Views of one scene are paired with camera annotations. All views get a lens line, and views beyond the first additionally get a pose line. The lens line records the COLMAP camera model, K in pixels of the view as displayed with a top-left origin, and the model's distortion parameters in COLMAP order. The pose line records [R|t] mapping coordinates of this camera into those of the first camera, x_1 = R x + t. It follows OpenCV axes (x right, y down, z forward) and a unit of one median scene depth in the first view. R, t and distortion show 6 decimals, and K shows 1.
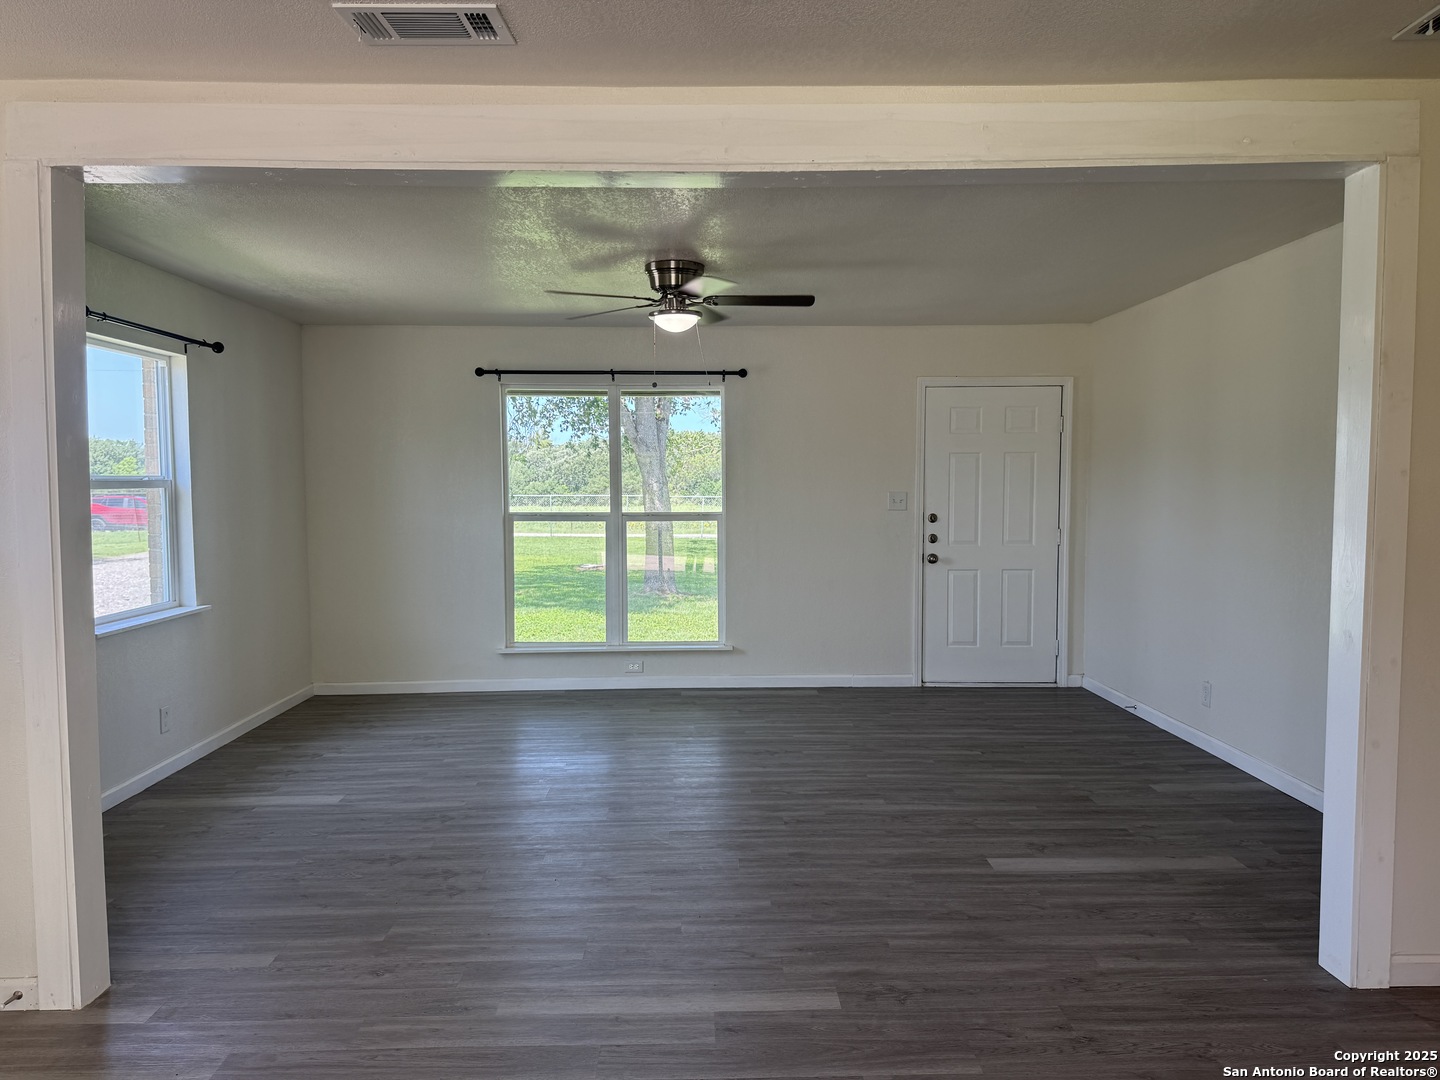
lens RADIAL K [[1009.5, 0, 737.4], [0, 1009.5, 538.2], [0, 0, 1]] dist [0.054420, -0.071303]
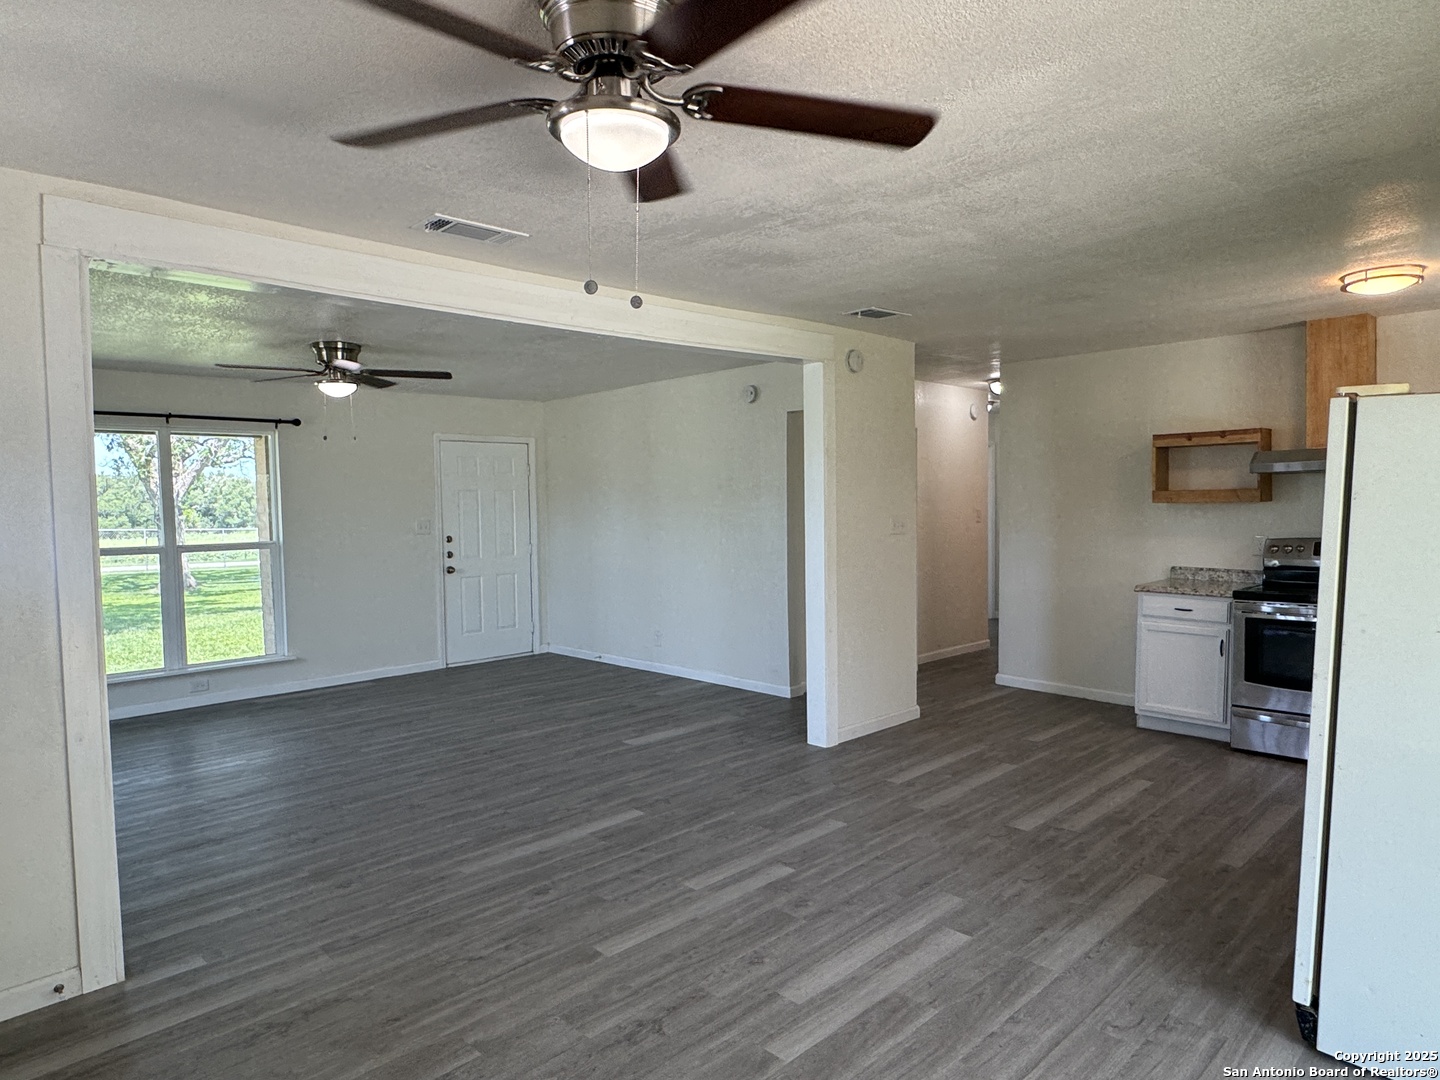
lens RADIAL K [[887.4, 0, 720.0], [0, 887.4, 540.0], [0, 0, 1]] dist [-0.001712, -0.004607]
pose [[0.729444, -0.038732, 0.682943, -0.483804], [0.051937, 0.998650, 0.001164, -0.002447], [-0.682066, 0.034621, 0.730471, -0.129223]]
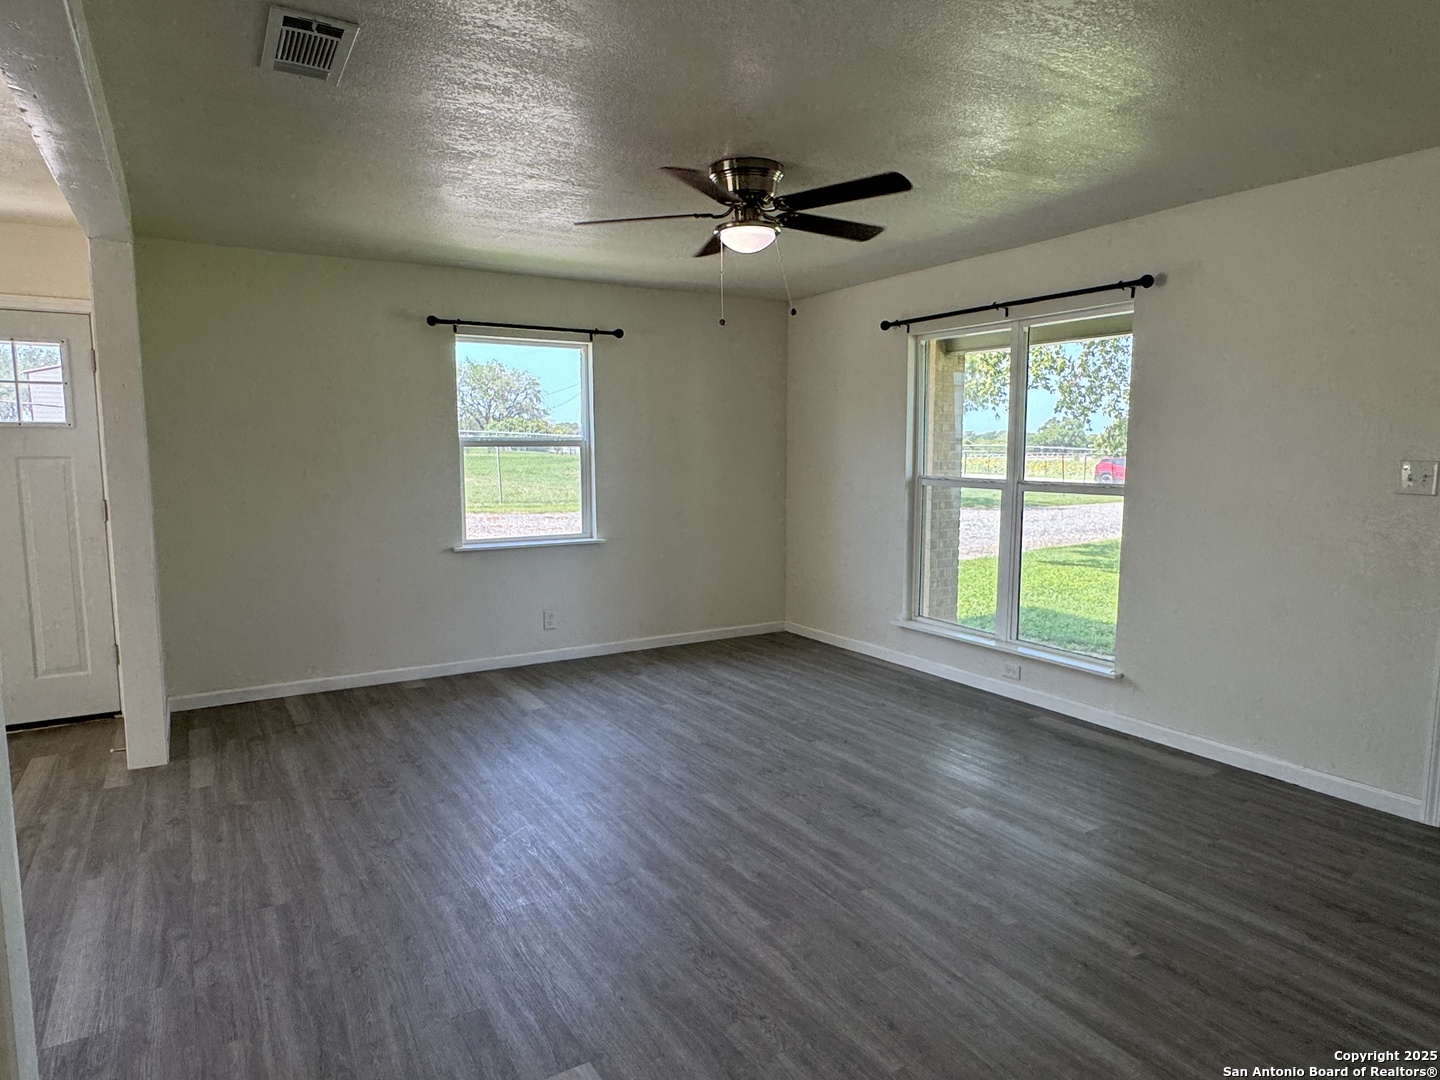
lens RADIAL K [[887.4, 0, 720.0], [0, 887.4, 540.0], [0, 0, 1]] dist [-0.001712, -0.004607]
pose [[0.503734, 0.095583, -0.858554, 0.555592], [-0.059795, 0.995334, 0.075728, -0.025491], [0.861787, 0.013190, 0.507099, 0.639805]]
